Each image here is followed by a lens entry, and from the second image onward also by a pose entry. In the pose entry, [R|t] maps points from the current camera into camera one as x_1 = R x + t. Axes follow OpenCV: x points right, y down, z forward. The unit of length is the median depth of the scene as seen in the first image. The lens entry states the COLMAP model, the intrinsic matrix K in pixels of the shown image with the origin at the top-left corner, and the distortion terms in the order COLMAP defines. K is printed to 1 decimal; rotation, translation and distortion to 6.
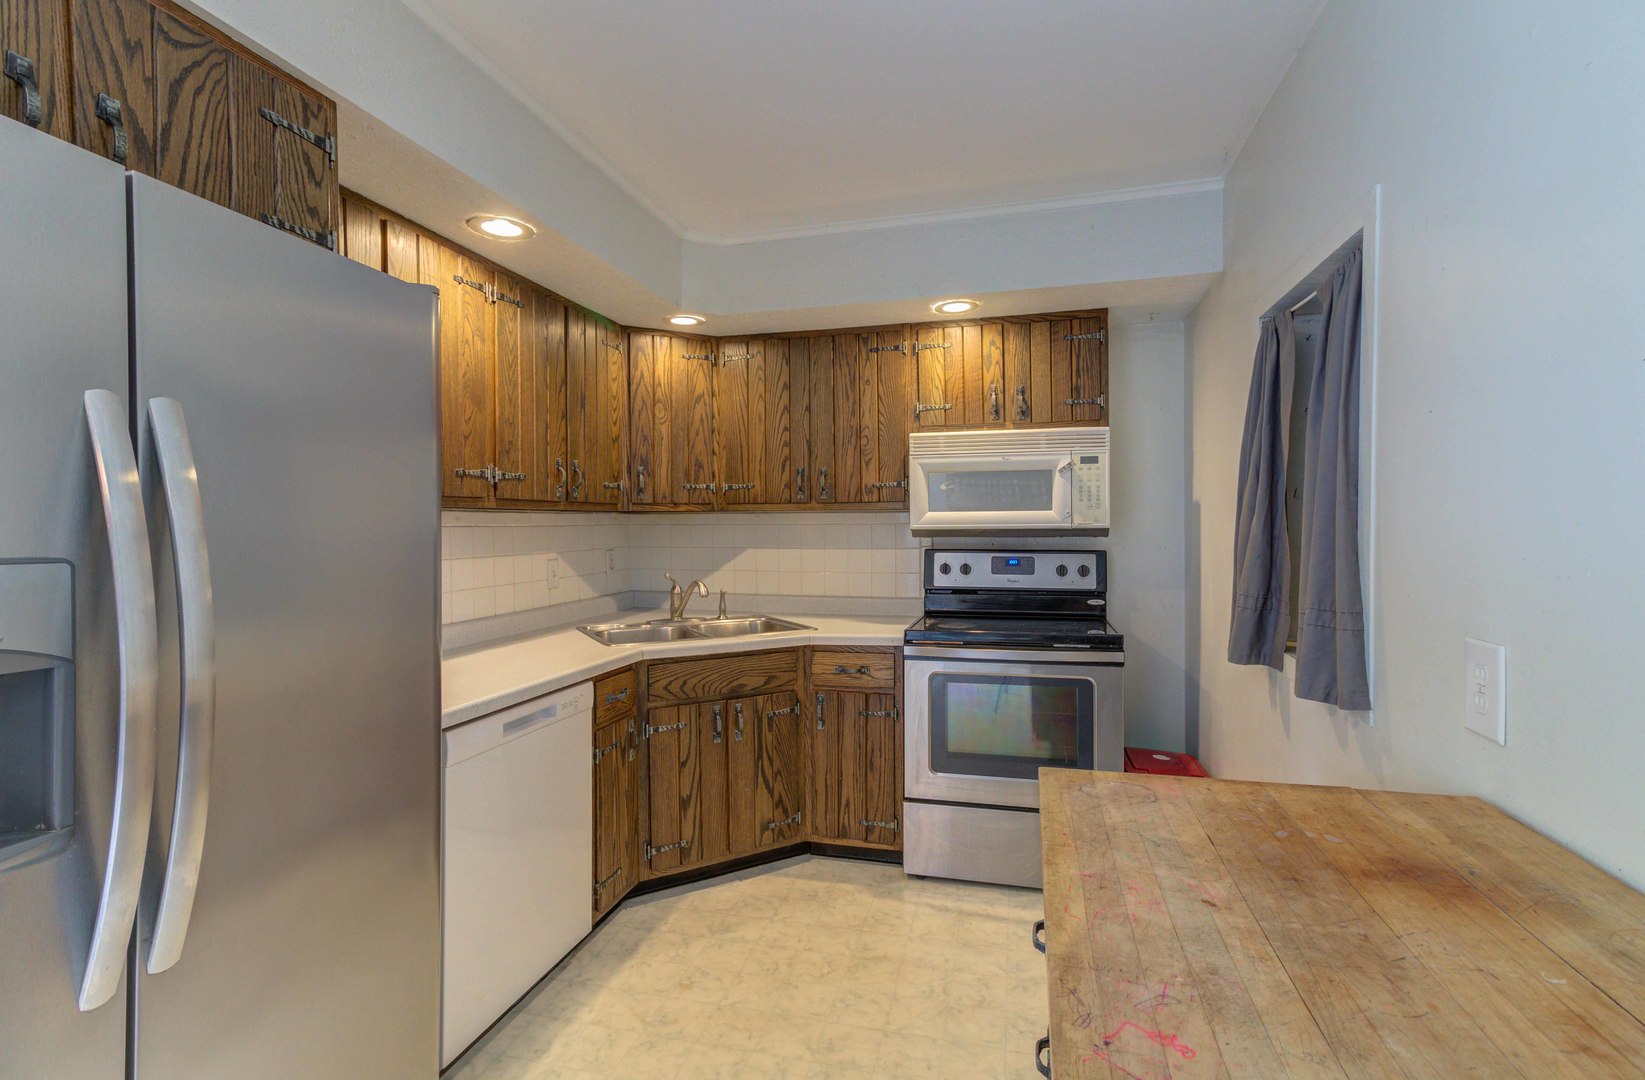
lens RADIAL K [[749.5, 0, 830.6], [0, 749.5, 539.2], [0, 0, 1]] dist [0.016874, 0.006765]
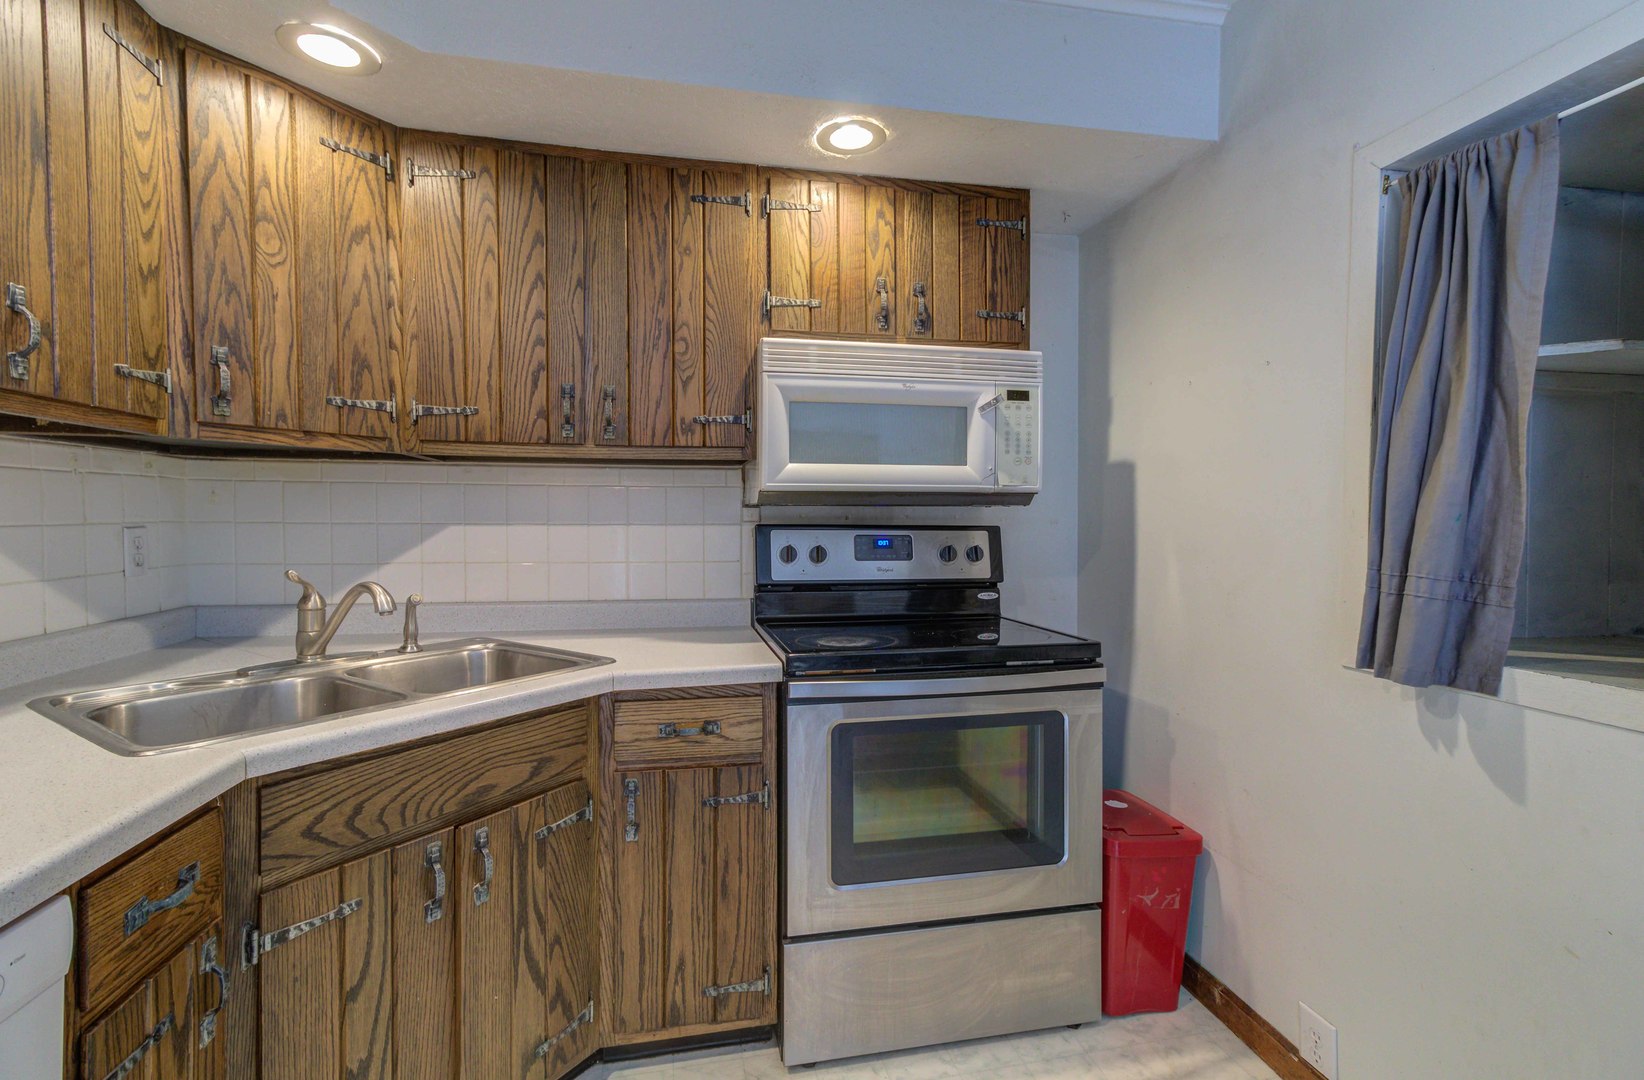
lens RADIAL K [[749.1, 0, 819.6], [0, 749.1, 534.5], [0, 0, 1]] dist [0.016874, 0.006765]
pose [[0.900093, -0.002555, 0.435690, -0.126314], [0.002616, 0.999996, 0.000461, 0.023627], [-0.435690, 0.000725, 0.900097, 0.417647]]
